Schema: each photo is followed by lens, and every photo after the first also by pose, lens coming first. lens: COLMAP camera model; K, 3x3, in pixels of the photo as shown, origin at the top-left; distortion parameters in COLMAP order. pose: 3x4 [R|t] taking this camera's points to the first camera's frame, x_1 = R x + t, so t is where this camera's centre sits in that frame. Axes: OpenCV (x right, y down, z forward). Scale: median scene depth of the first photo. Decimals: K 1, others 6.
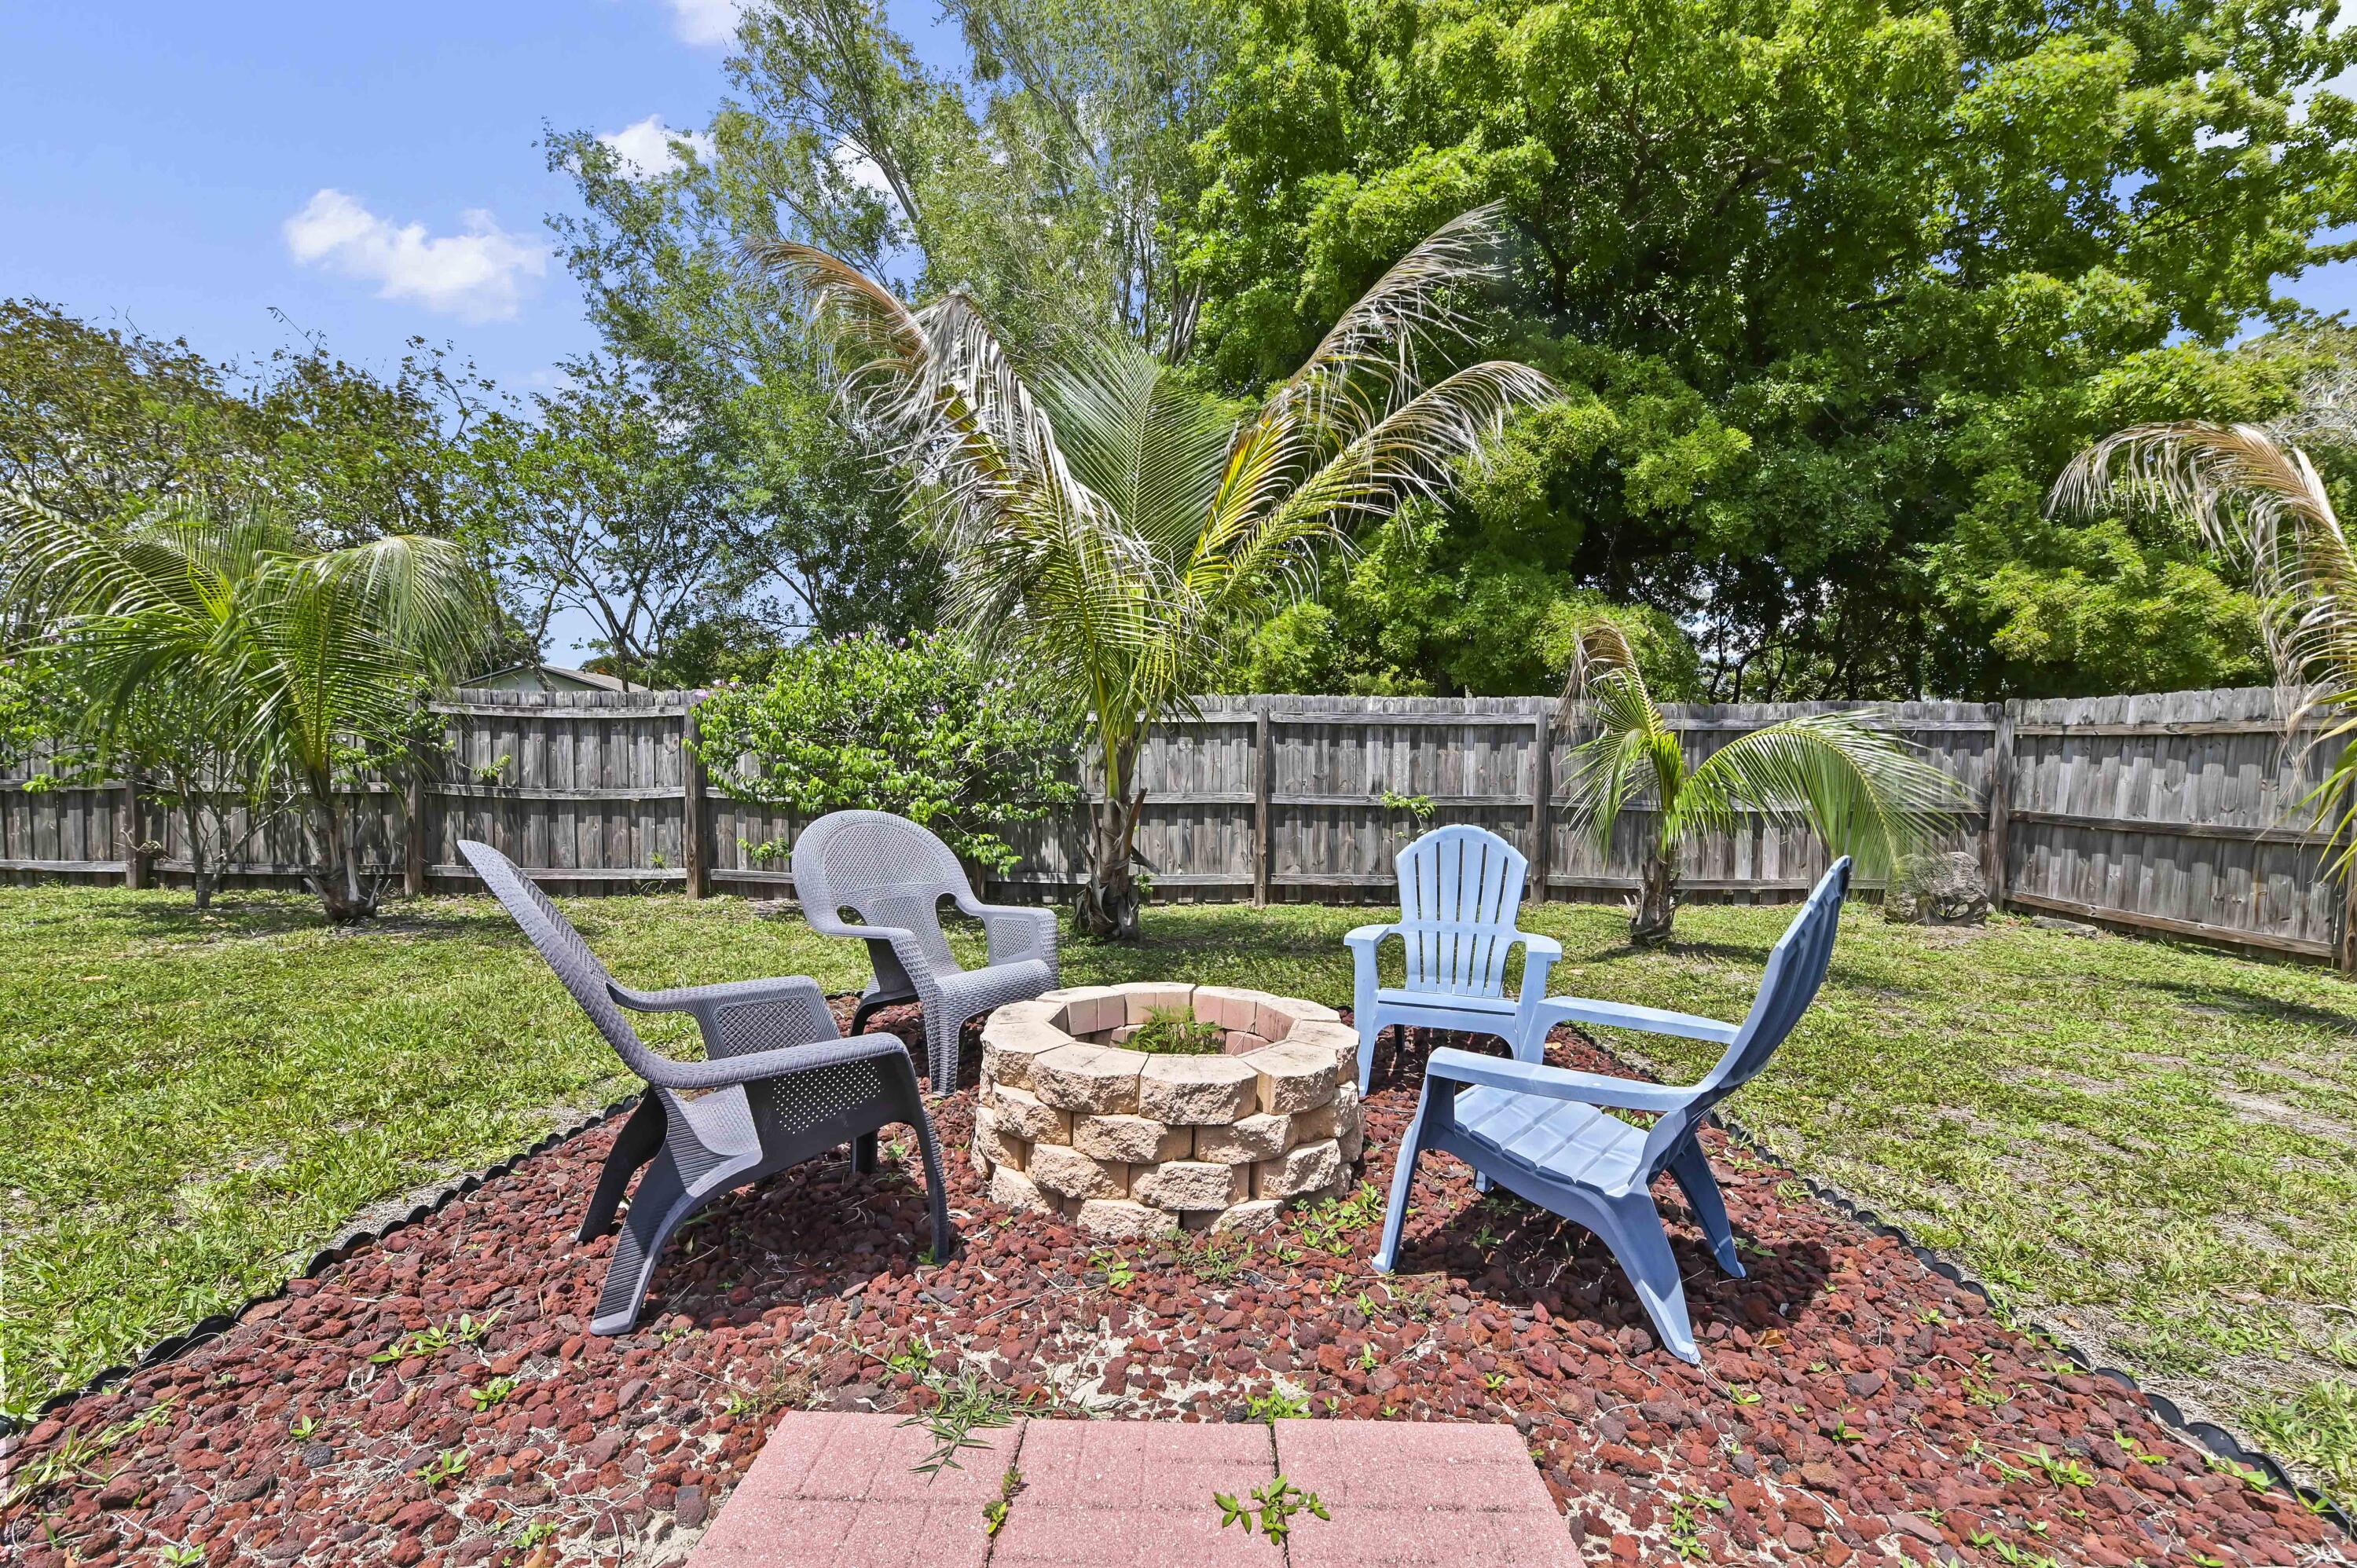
lens RADIAL K [[941.7, 0, 1181.4], [0, 941.7, 787.6], [0, 0, 1]] dist [0.007812, 0.001961]
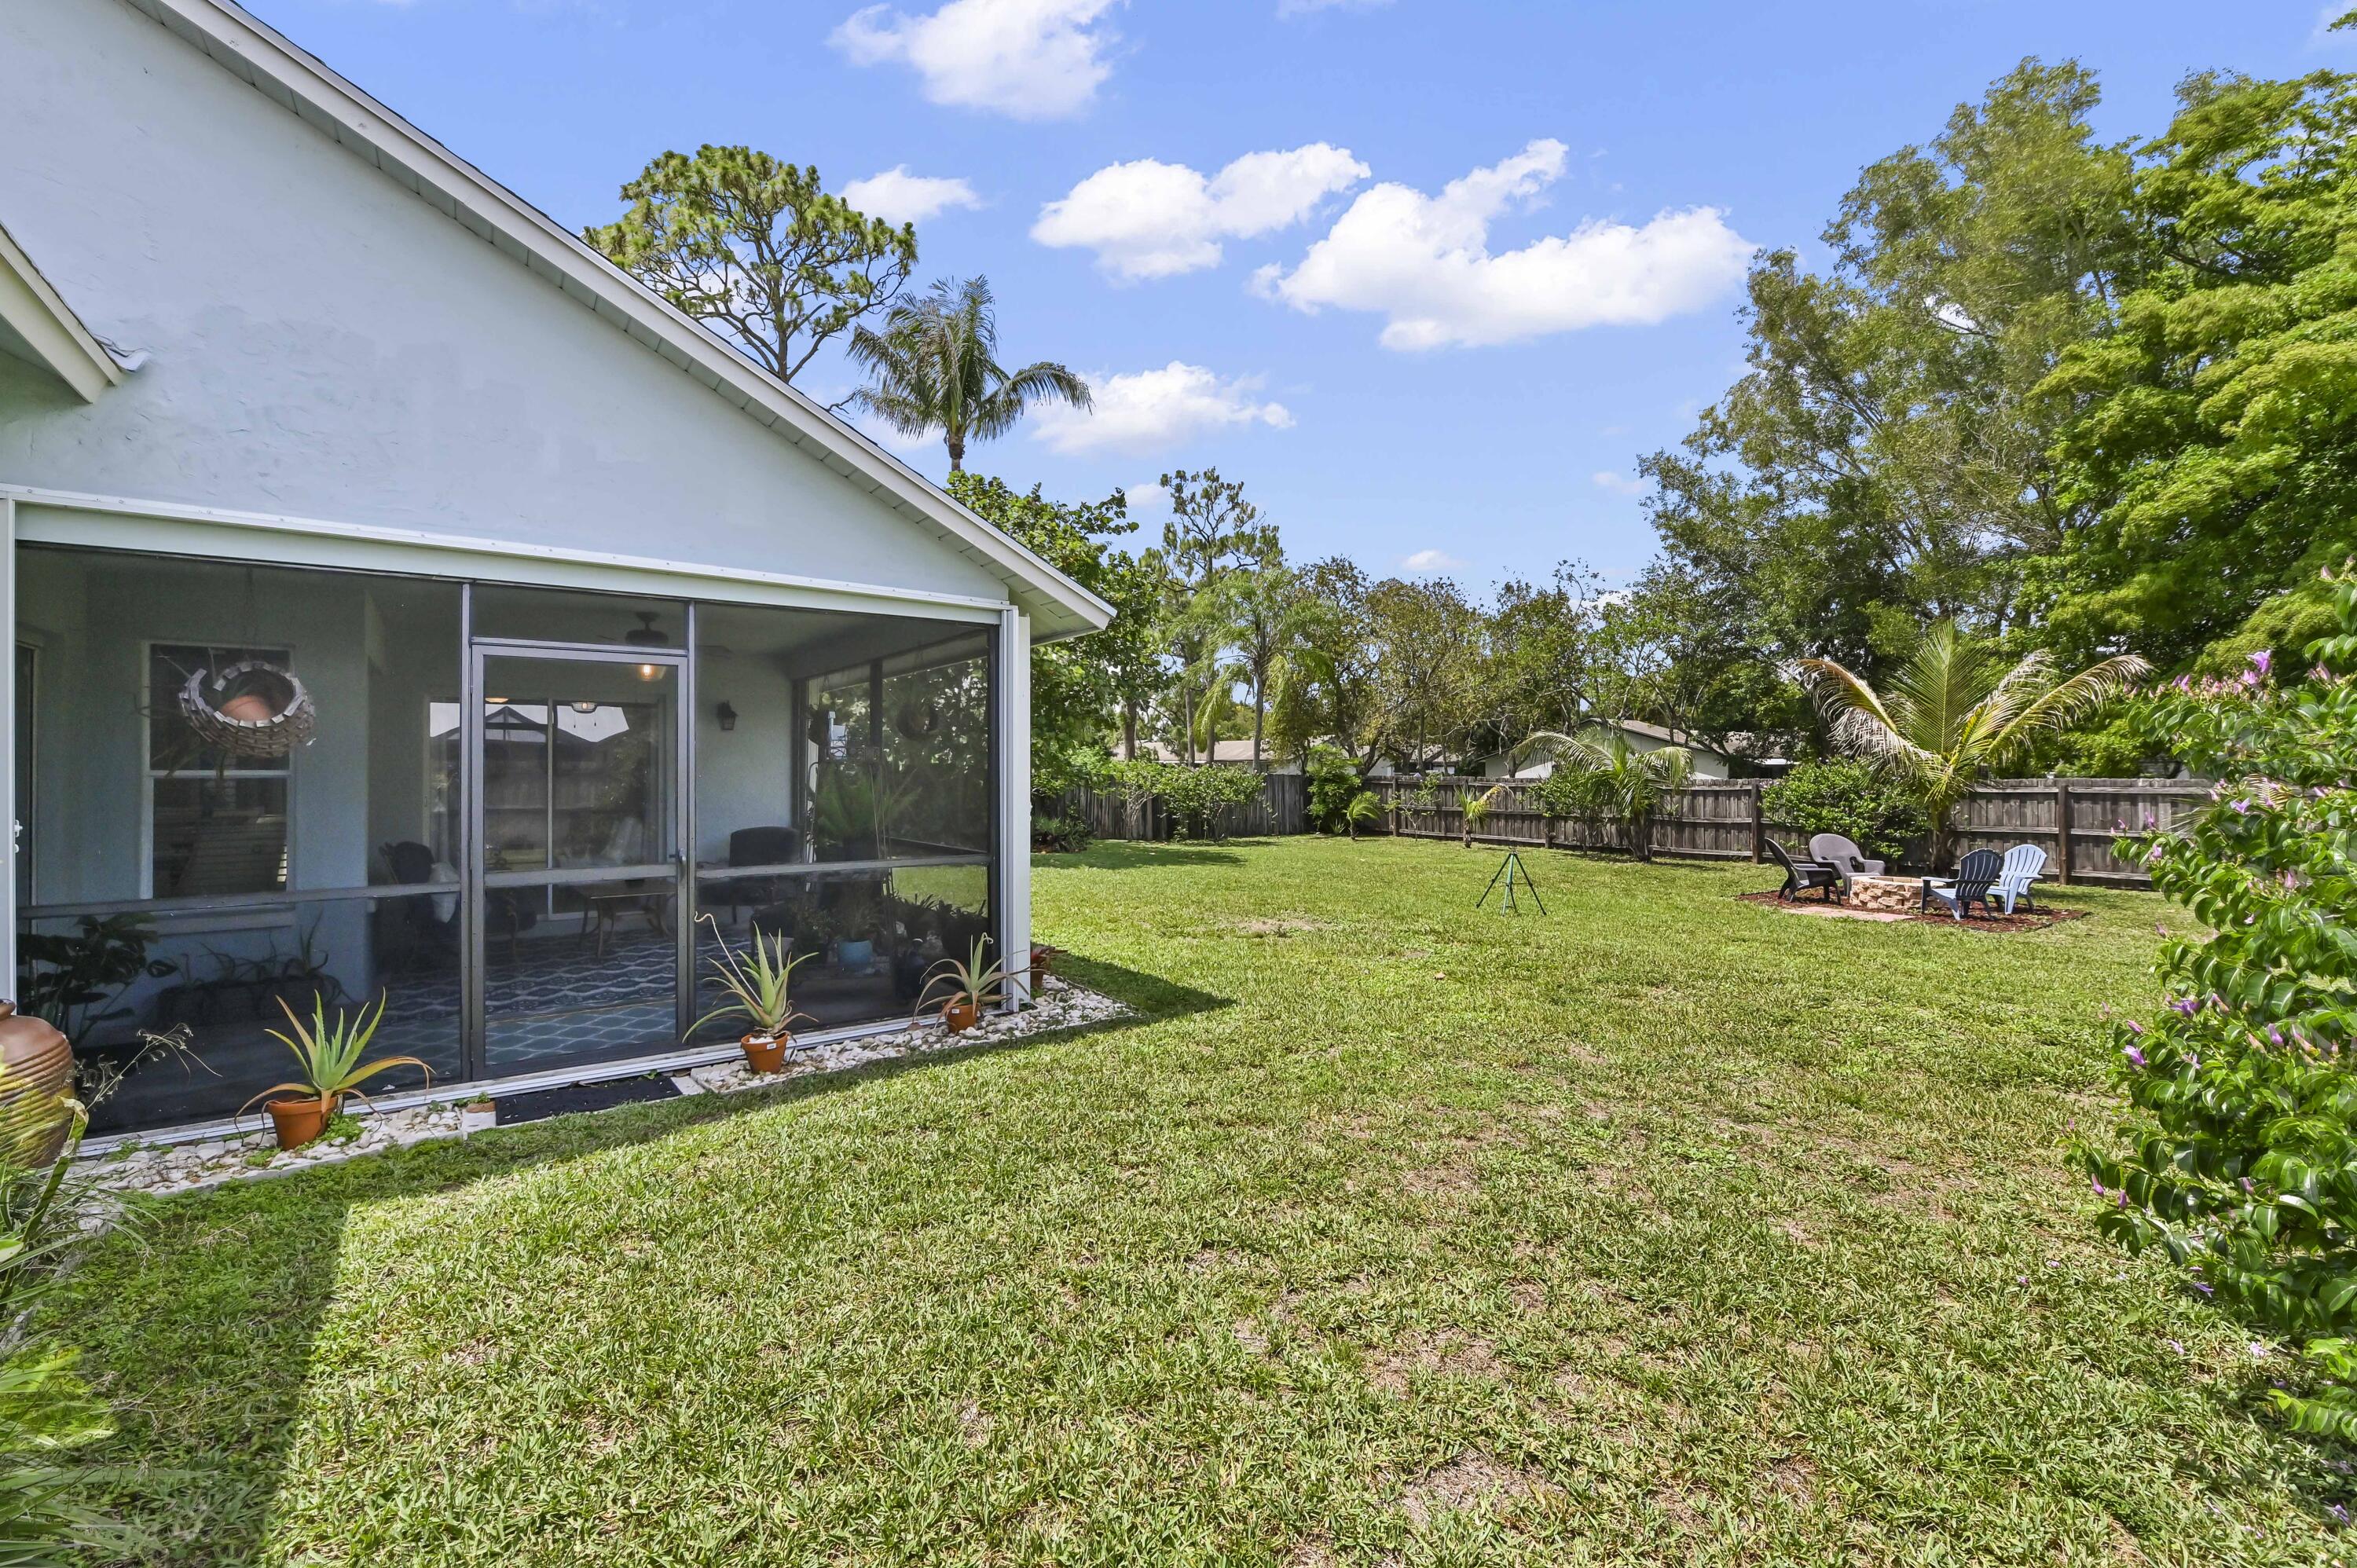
lens RADIAL K [[941.7, 0, 1199.6], [0, 941.7, 766.7], [0, 0, 1]] dist [0.007812, 0.001961]
pose [[0.594924, -0.021540, -0.803493, 0.604685], [0.002575, 0.999687, -0.024894, -0.078994], [0.803778, 0.012741, 0.594793, -1.637092]]
